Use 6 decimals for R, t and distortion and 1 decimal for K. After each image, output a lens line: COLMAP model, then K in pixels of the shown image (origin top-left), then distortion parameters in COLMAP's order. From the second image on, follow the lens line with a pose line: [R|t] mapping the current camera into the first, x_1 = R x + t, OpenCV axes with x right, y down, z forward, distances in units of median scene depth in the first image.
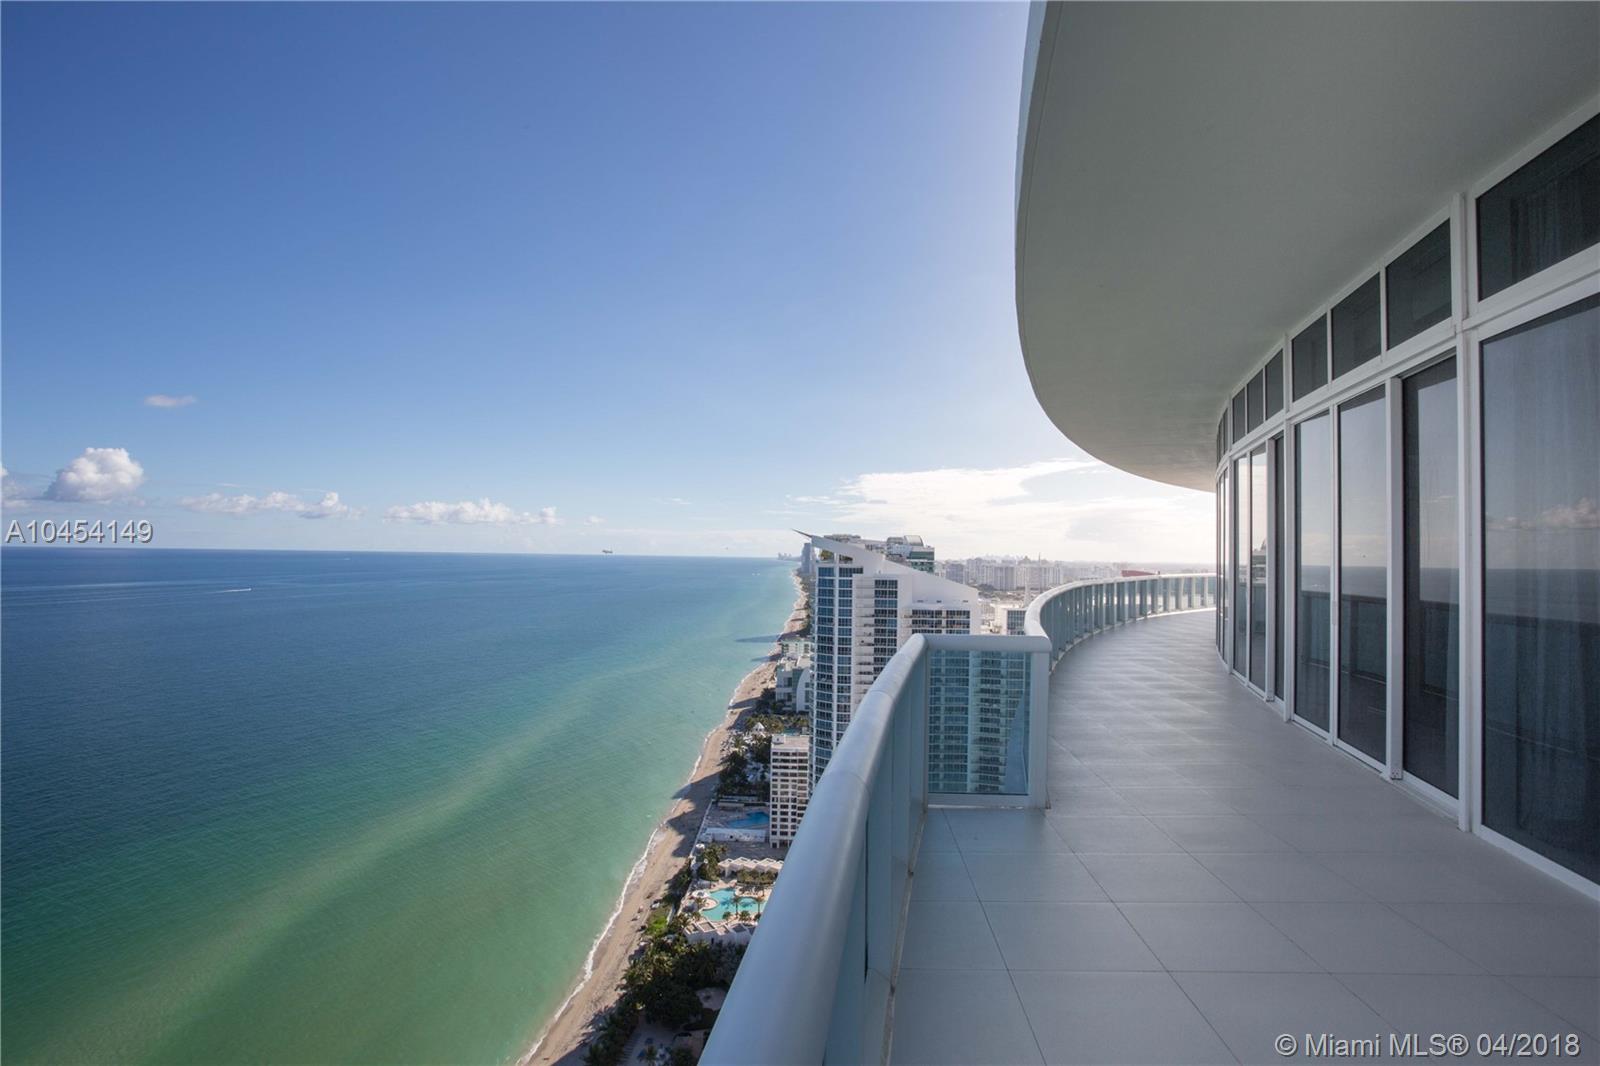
lens RADIAL K [[807.6, 0, 800.0], [0, 807.6, 533.0], [0, 0, 1]] dist [-0.073308, 0.000099]
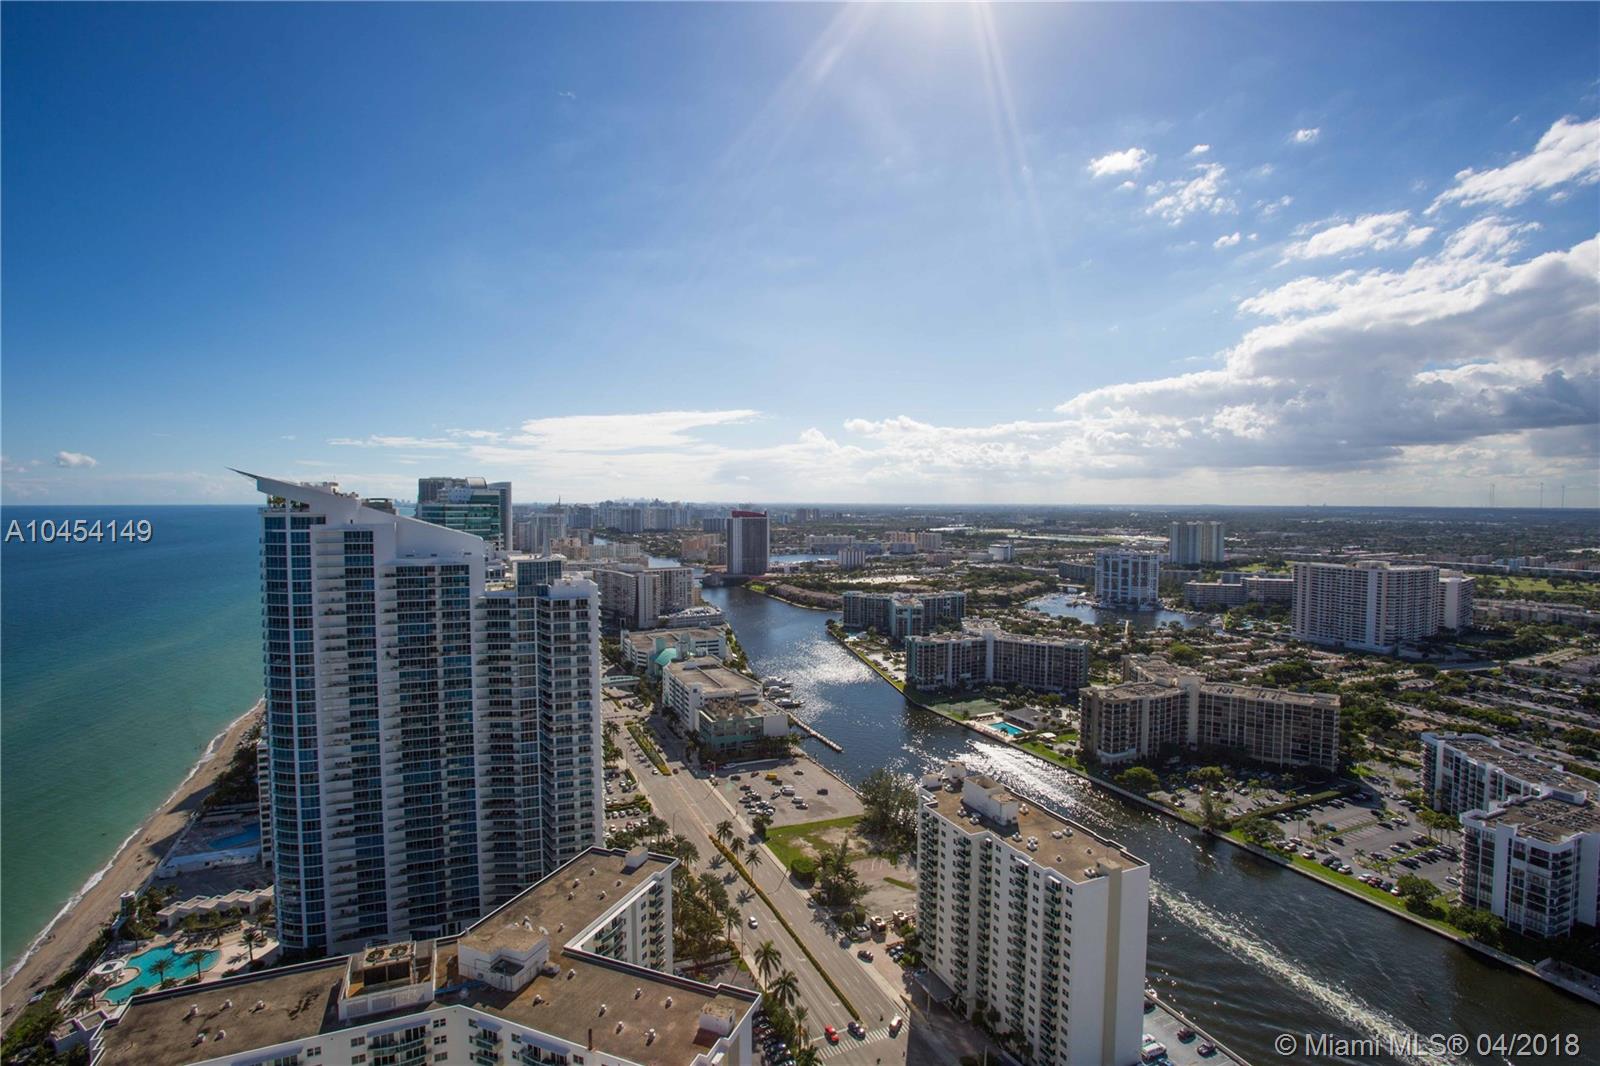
lens RADIAL K [[778.4, 0, 800.0], [0, 778.4, 533.0], [0, 0, 1]] dist [-0.003884, -0.000150]
pose [[0.910279, -0.032747, 0.412698, 0.184573], [0.002928, 0.997351, 0.072680, 0.005309], [-0.413985, -0.064951, 0.907963, 0.119719]]
